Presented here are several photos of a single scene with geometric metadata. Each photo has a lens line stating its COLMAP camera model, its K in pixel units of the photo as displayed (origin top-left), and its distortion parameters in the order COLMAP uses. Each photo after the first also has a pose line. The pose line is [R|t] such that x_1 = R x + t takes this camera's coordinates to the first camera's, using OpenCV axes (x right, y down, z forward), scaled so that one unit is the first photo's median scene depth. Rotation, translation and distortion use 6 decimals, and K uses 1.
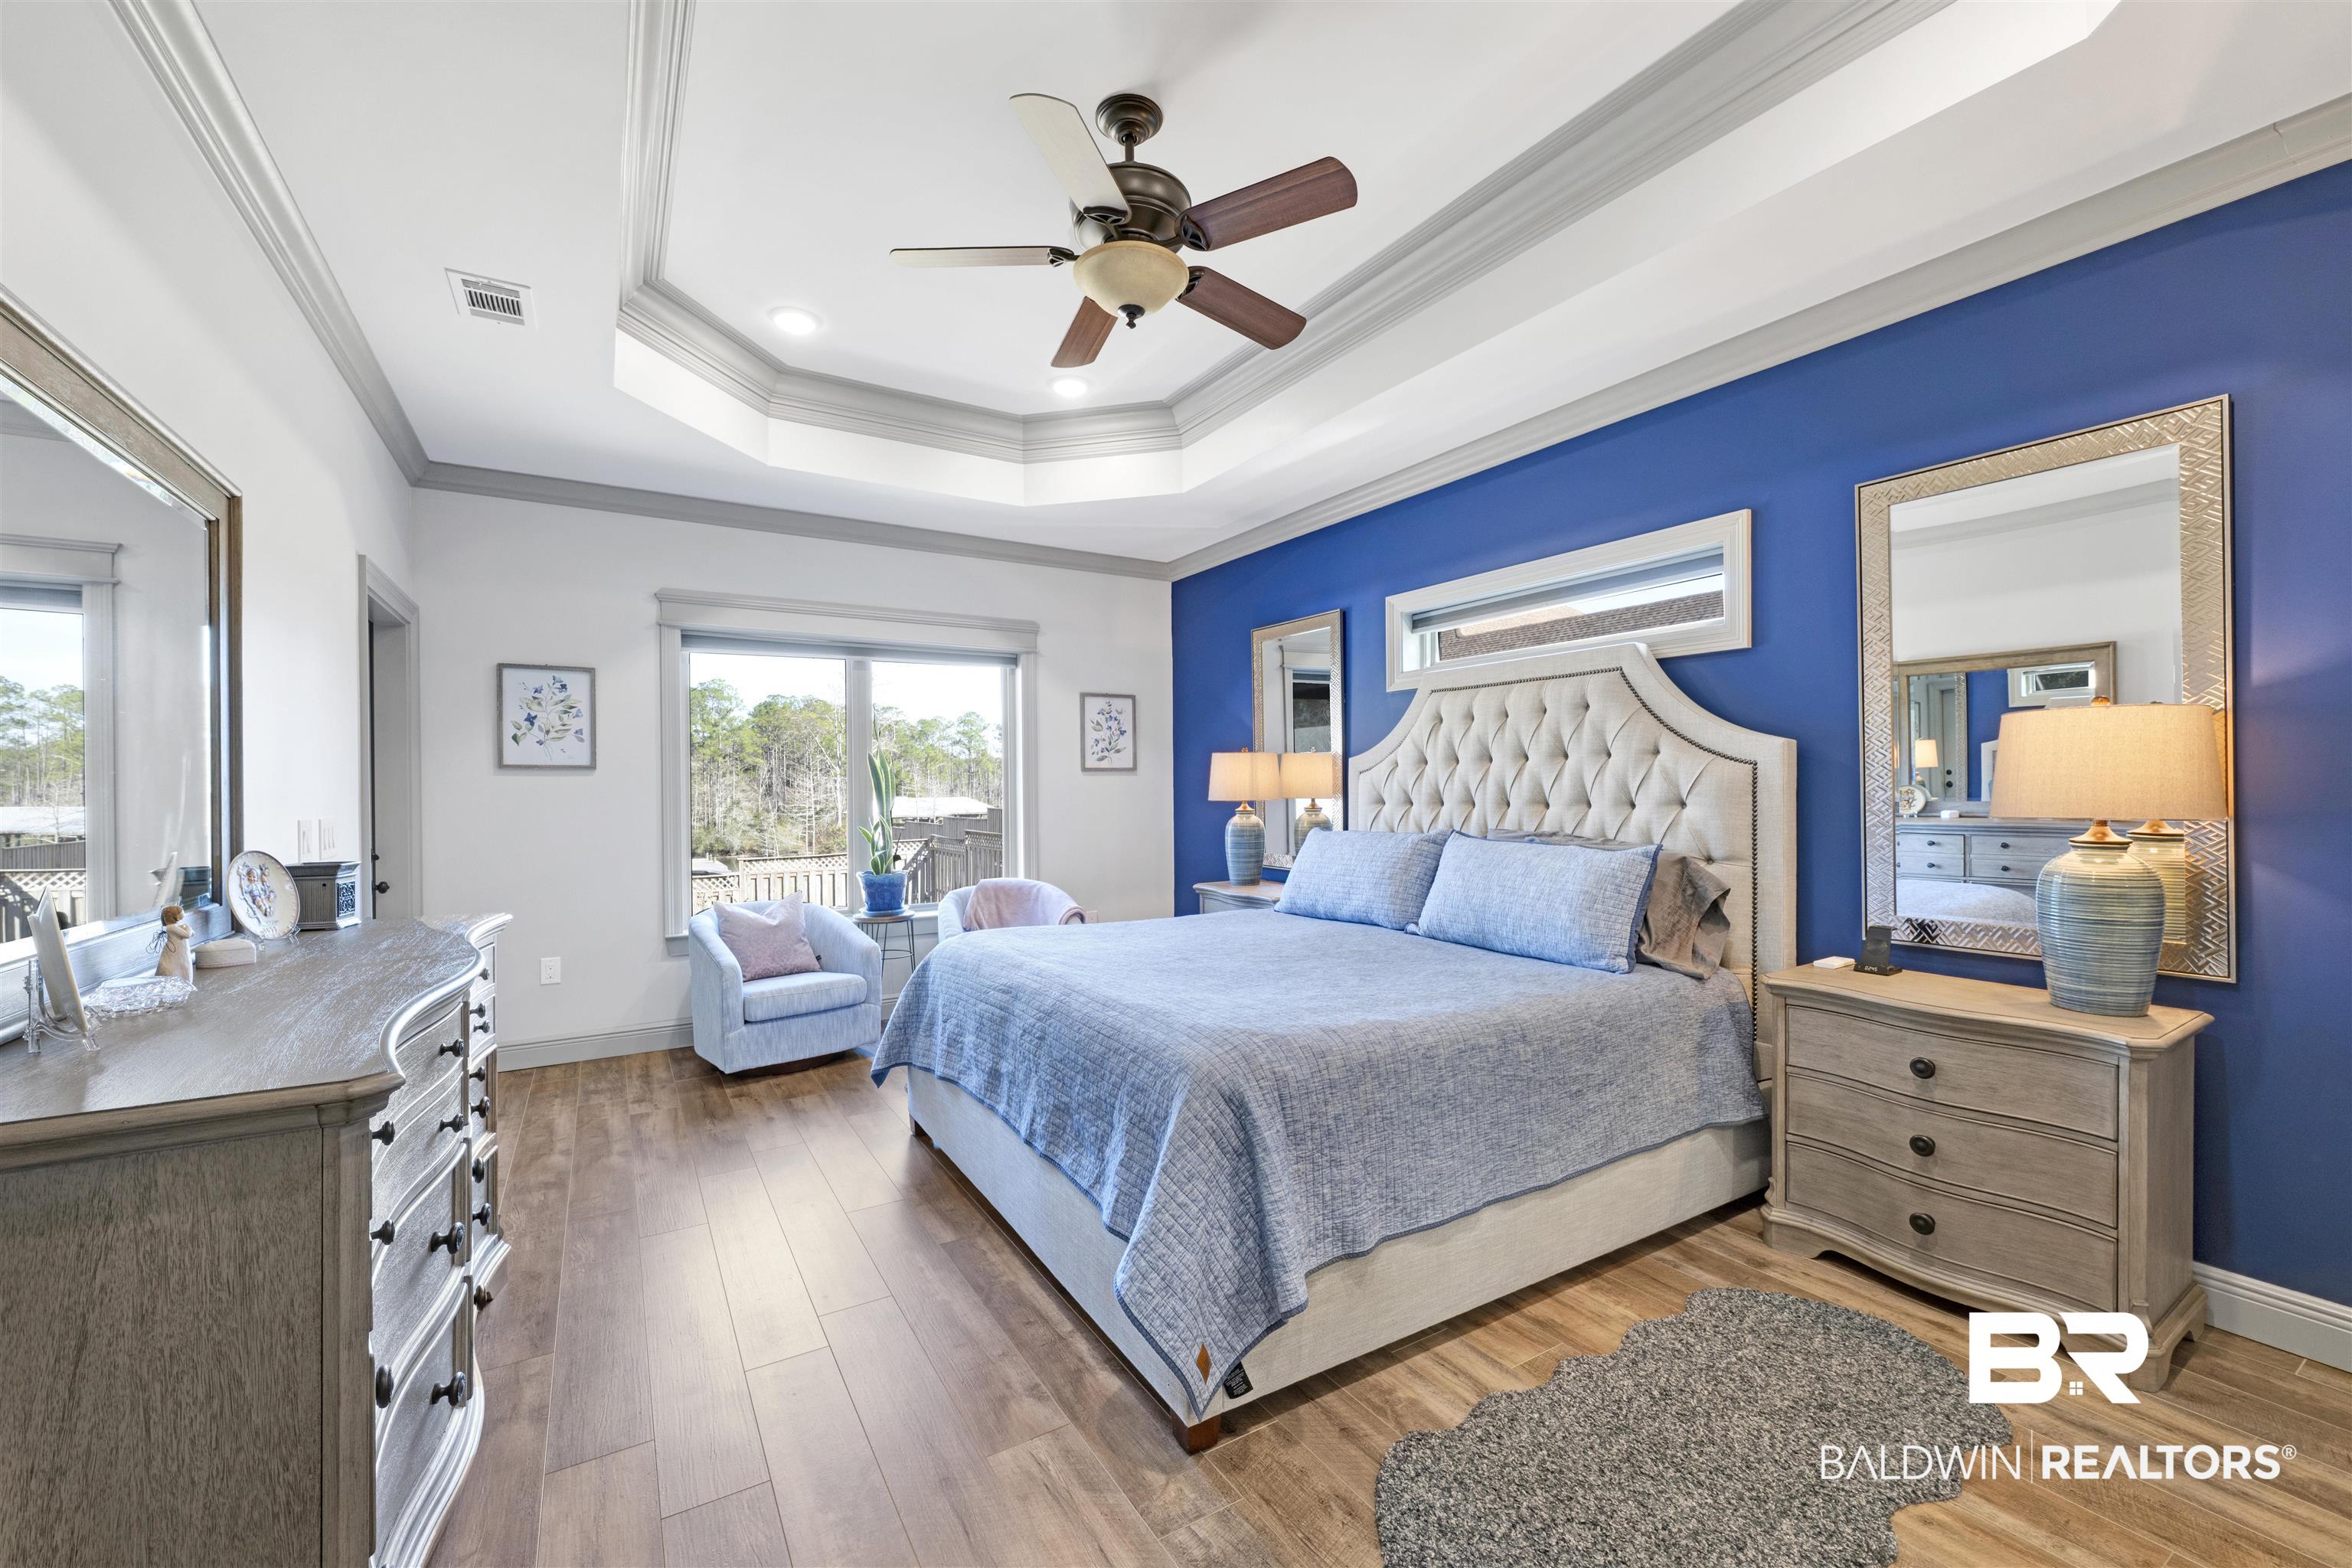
lens RADIAL K [[936.7, 0, 1166.7], [0, 936.7, 780.9], [0, 0, 1]] dist [-0.001797, -0.000029]
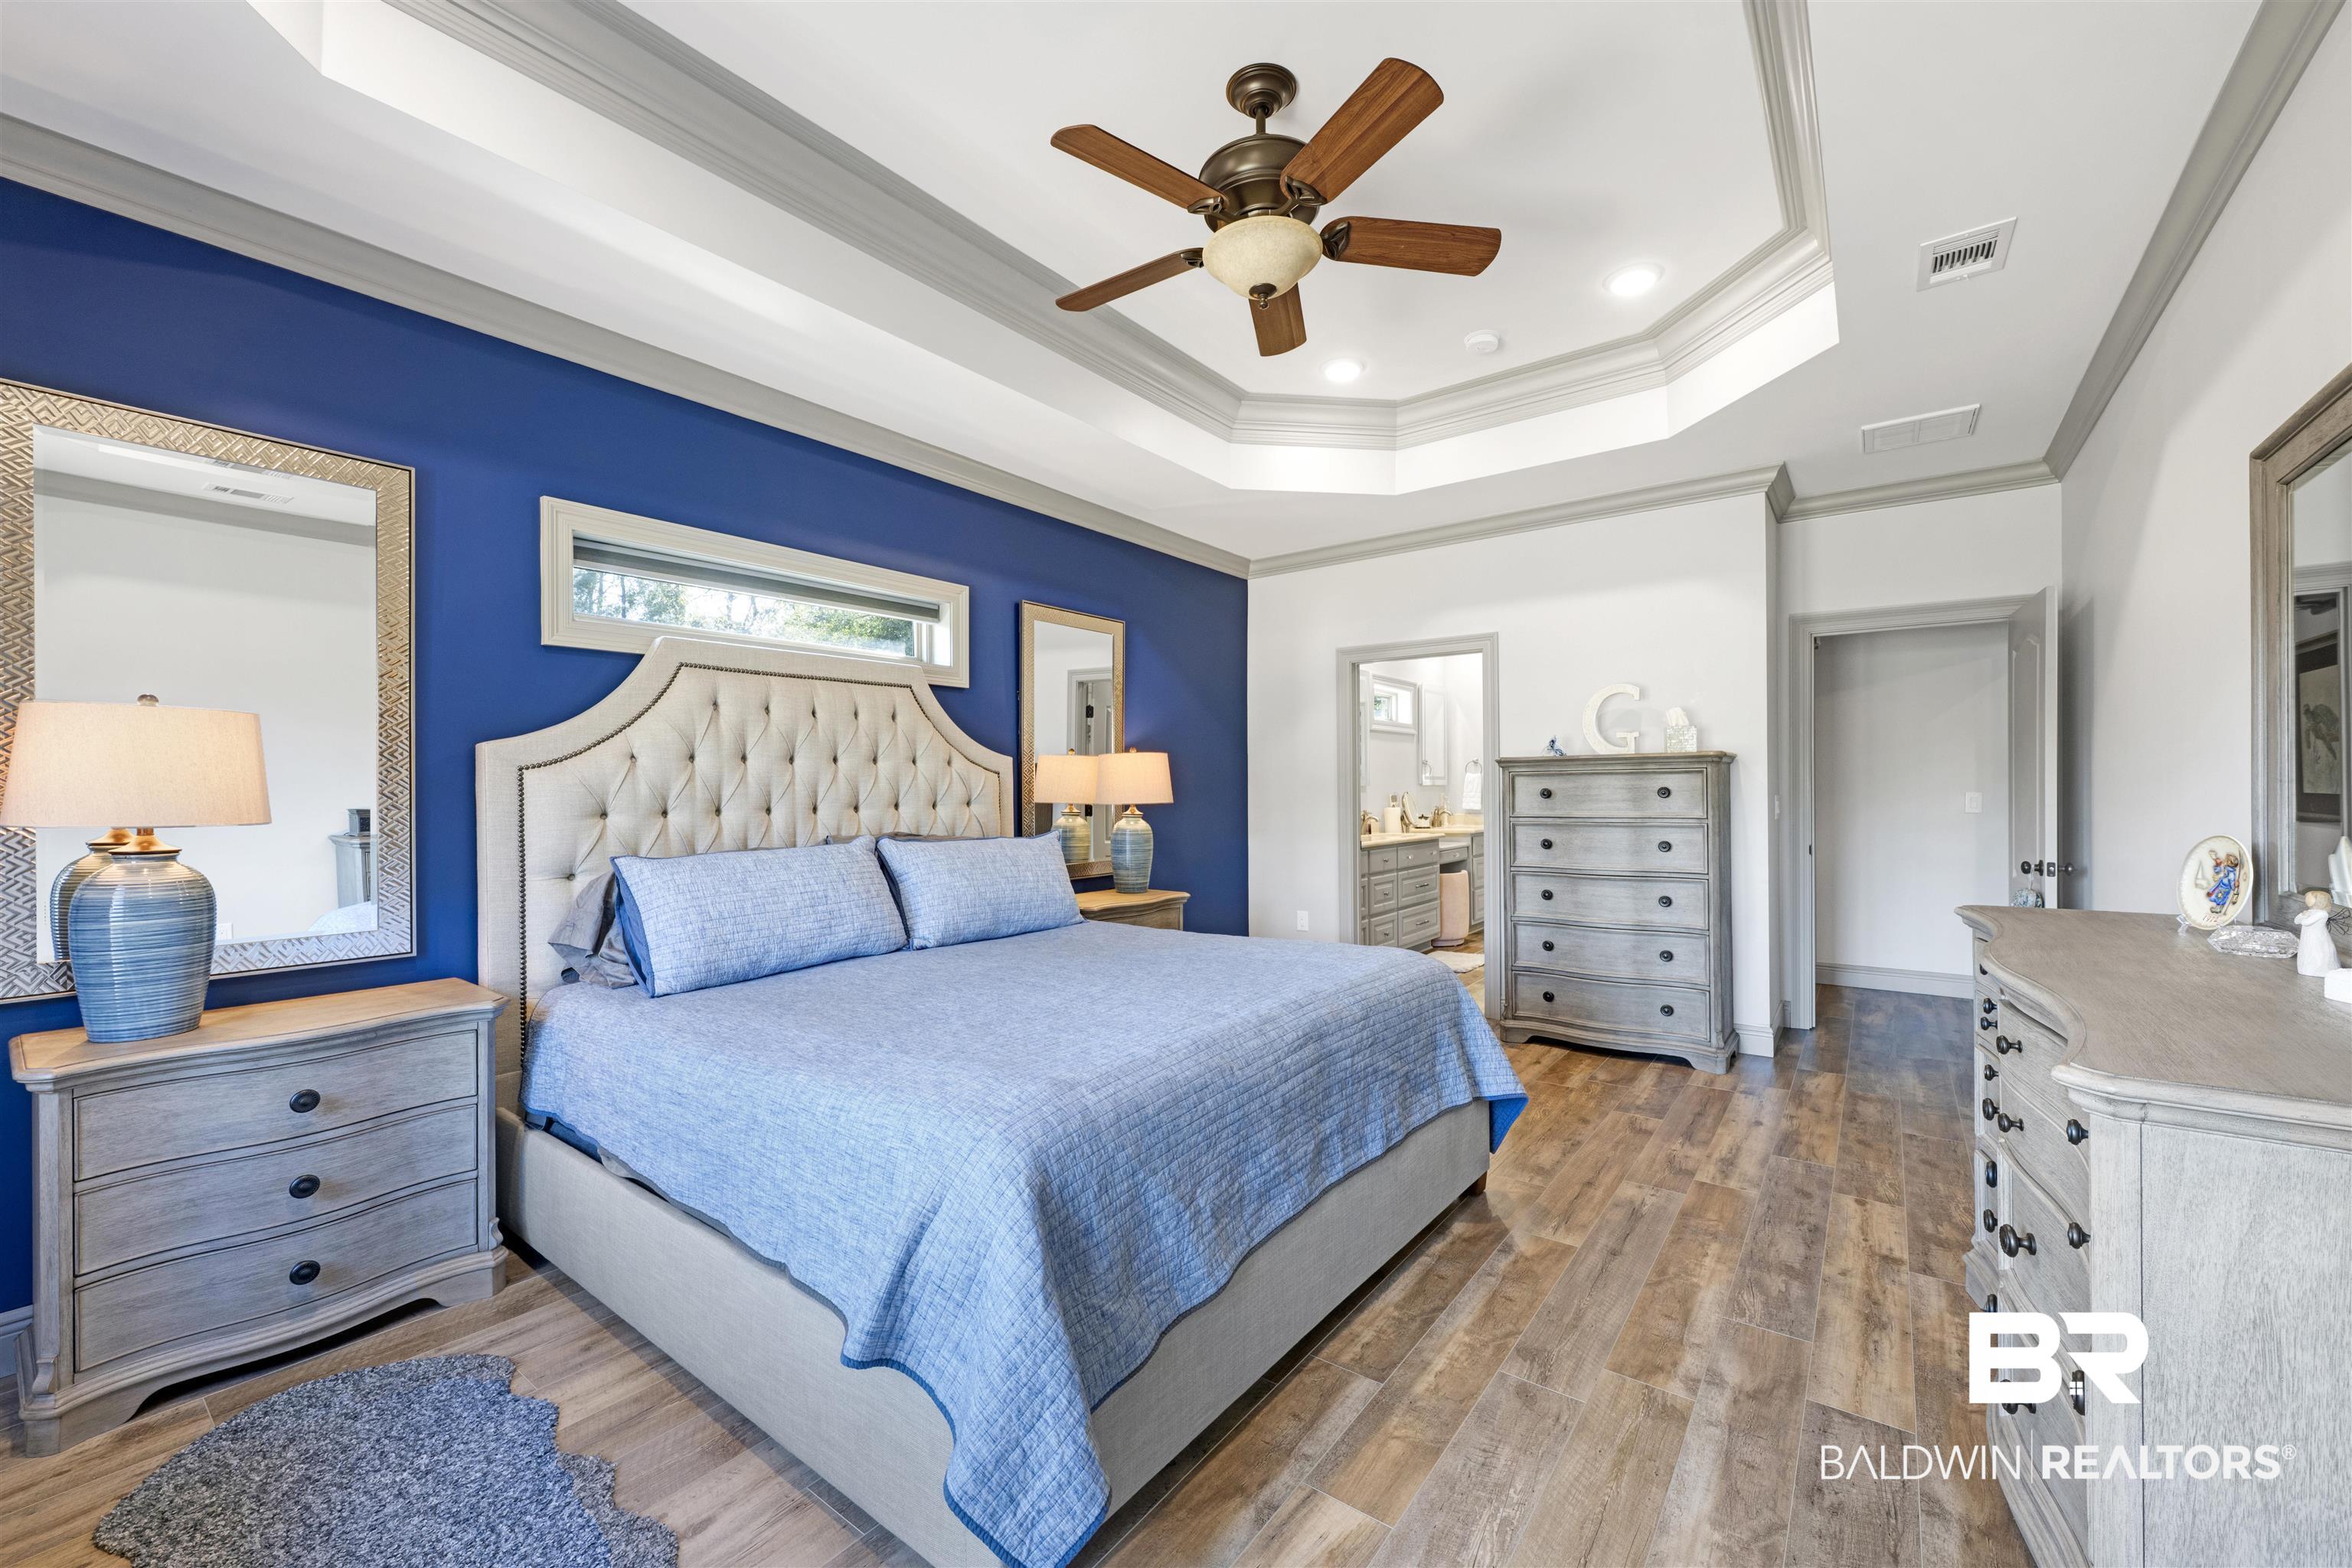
lens RADIAL K [[936.7, 0, 1160.7], [0, 936.7, 785.8], [0, 0, 1]] dist [-0.001797, -0.000029]
pose [[-0.360895, 0.004115, 0.932597, -0.606282], [-0.002293, 0.999983, -0.005300, 0.005746], [-0.932604, -0.004051, -0.360880, 0.980975]]
